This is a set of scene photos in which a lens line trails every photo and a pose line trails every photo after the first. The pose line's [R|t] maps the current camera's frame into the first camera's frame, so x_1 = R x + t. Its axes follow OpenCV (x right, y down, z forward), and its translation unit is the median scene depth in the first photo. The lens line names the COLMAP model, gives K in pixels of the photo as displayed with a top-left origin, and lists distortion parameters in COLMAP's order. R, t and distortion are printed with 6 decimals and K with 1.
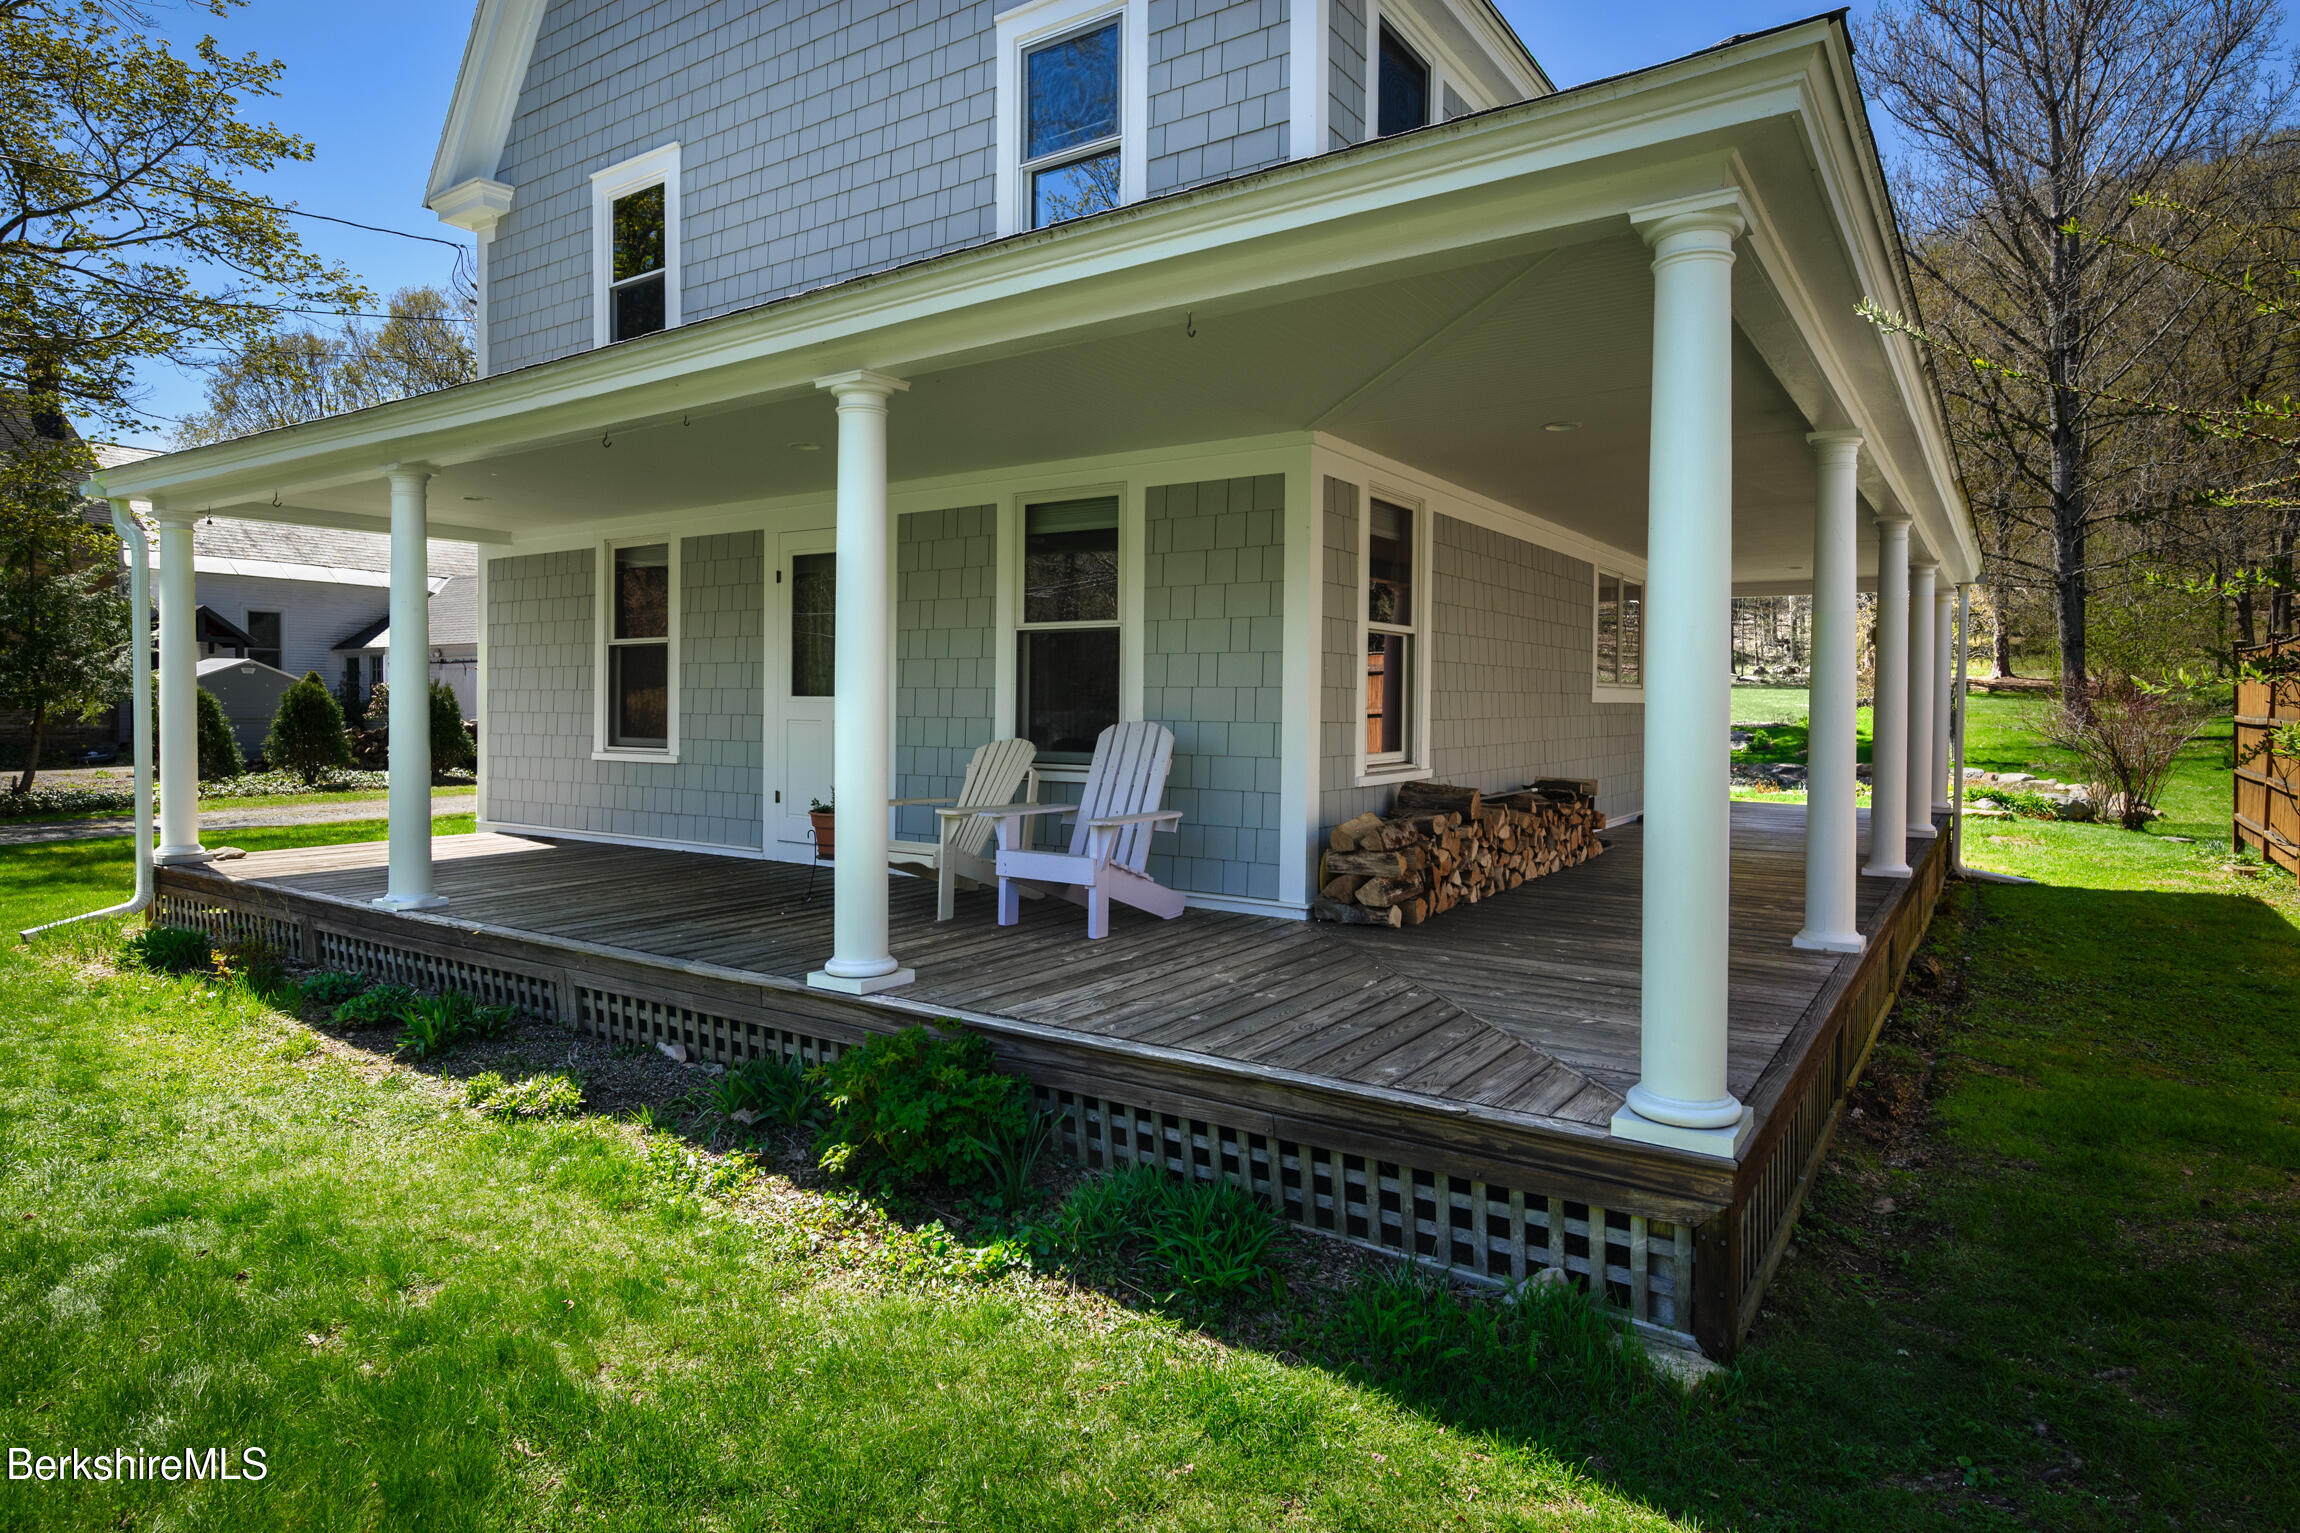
lens RADIAL K [[1264.2, 0, 1159.4], [0, 1264.2, 734.3], [0, 0, 1]] dist [-0.005604, 0.001433]
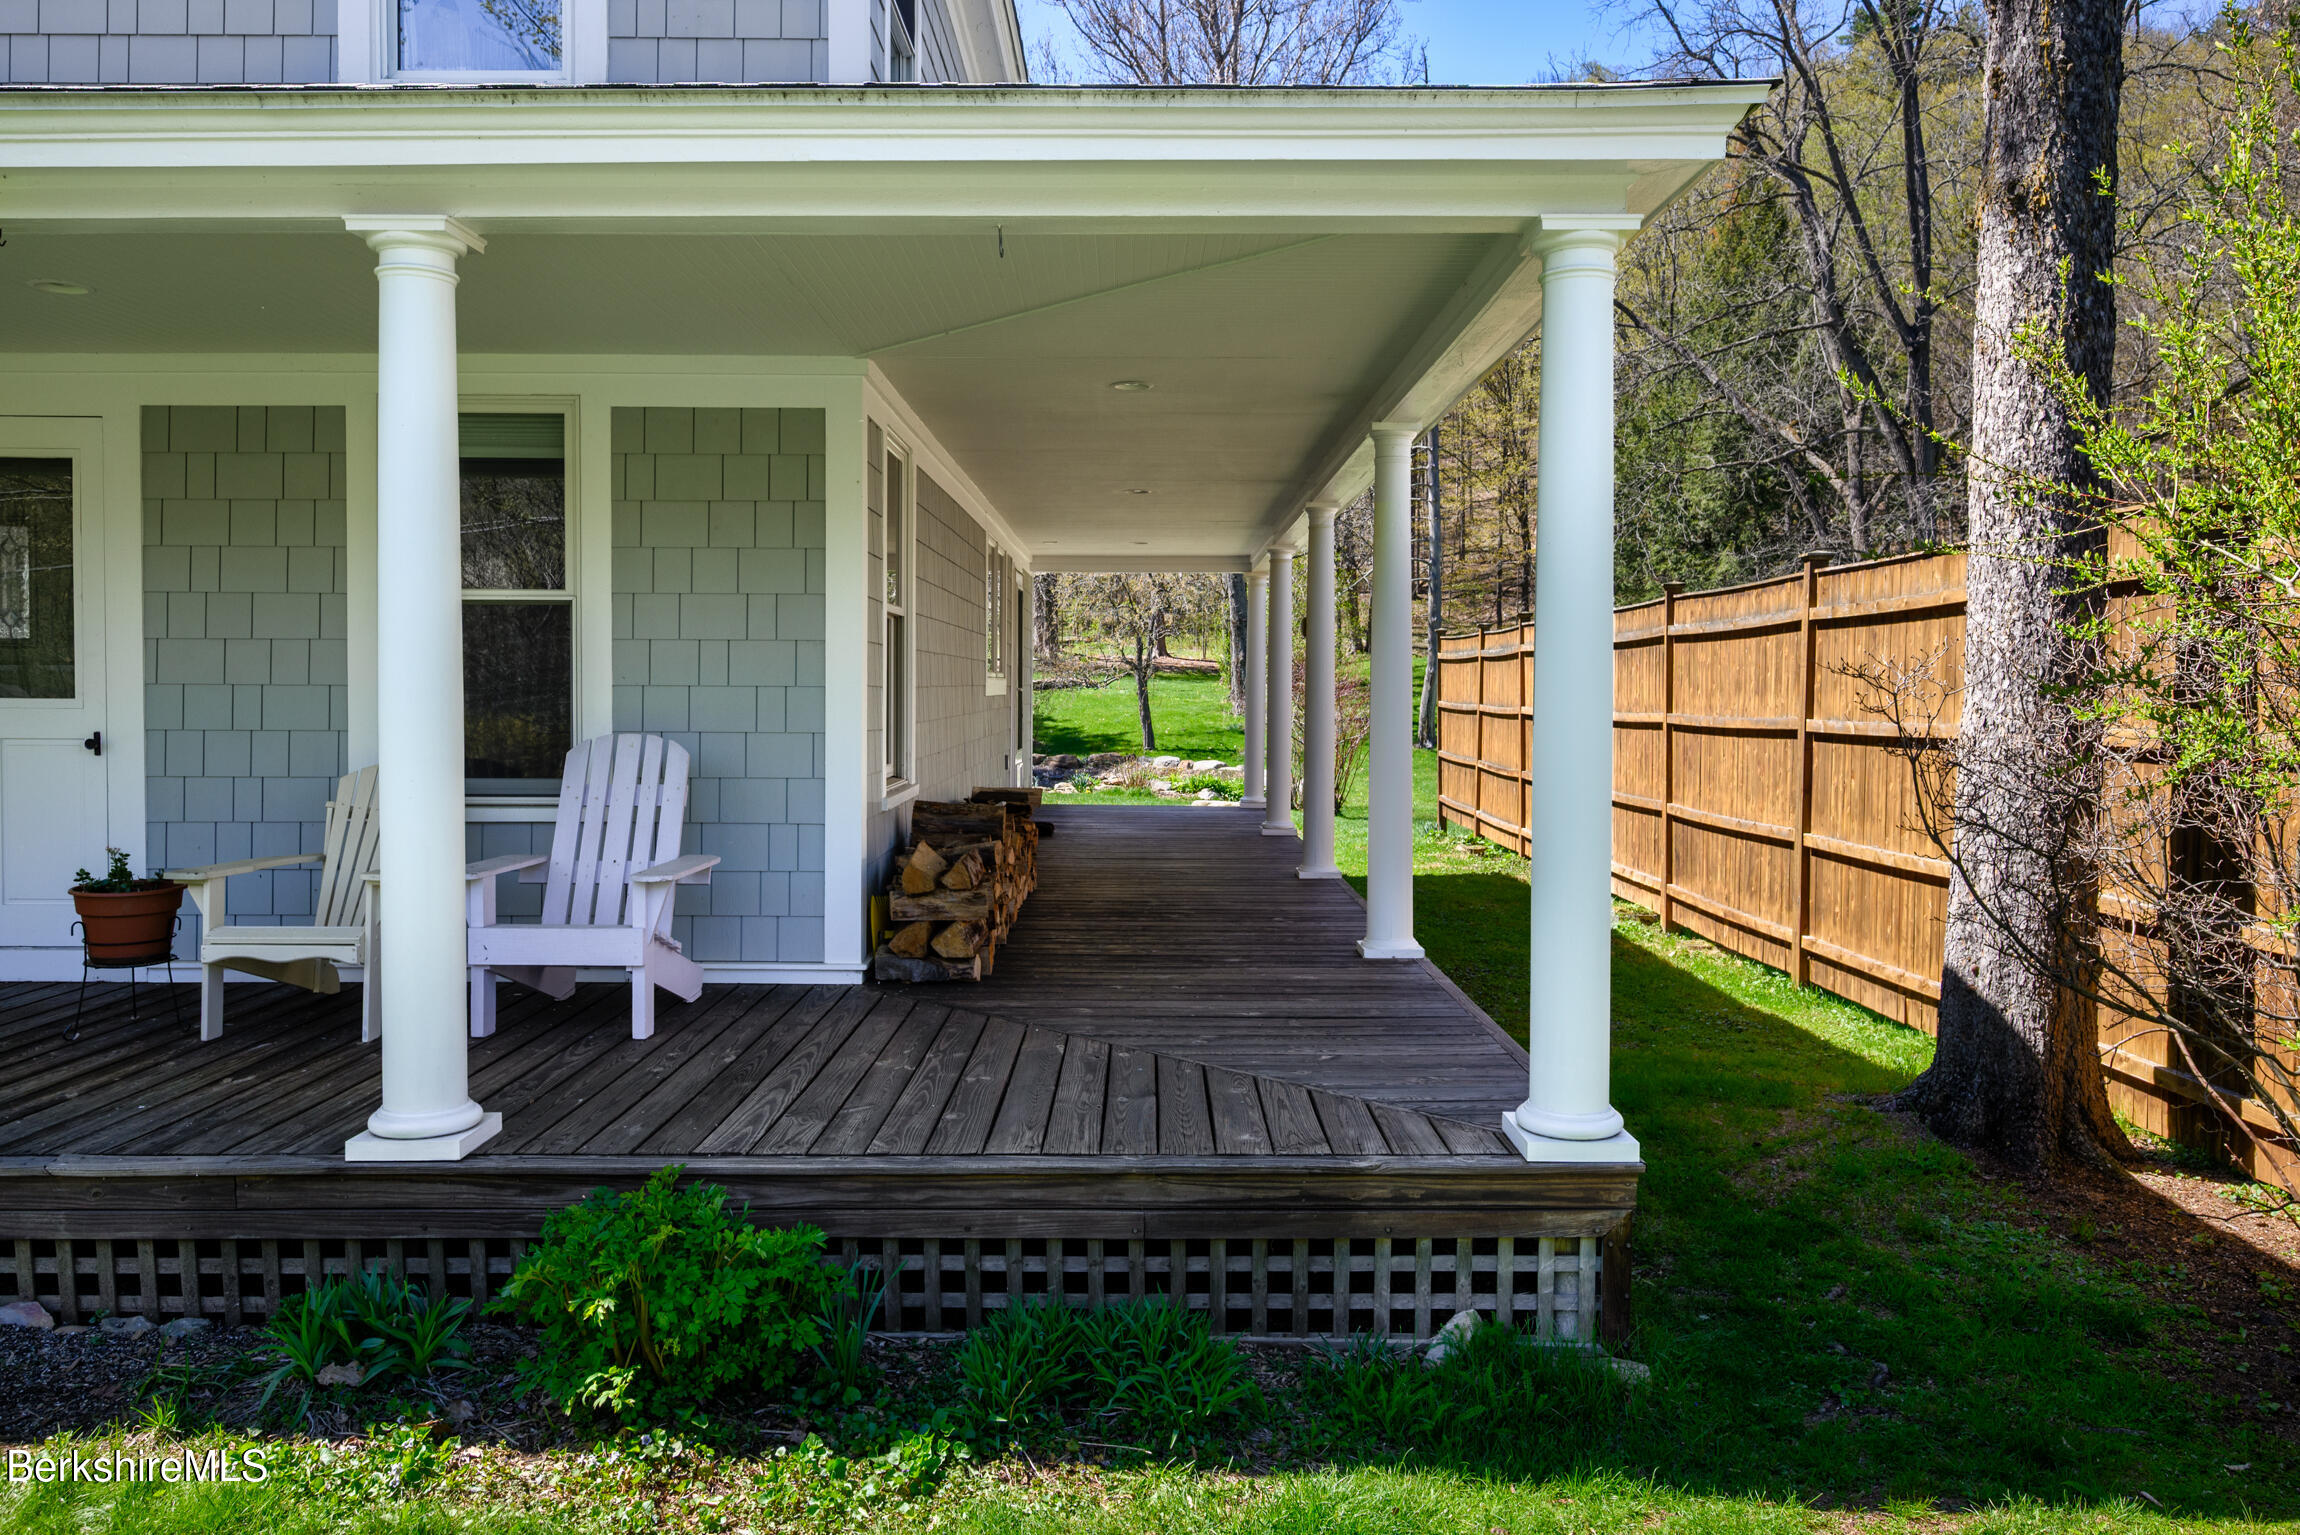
lens RADIAL K [[1633.4, 0, 1151.1], [0, 1633.4, 755.8], [0, 0, 1]] dist [-0.006642, -0.000086]
pose [[0.825310, -0.025499, 0.564104, -0.474789], [0.014546, 0.999608, 0.023903, -0.025217], [-0.564492, -0.011521, 0.825358, 0.099798]]
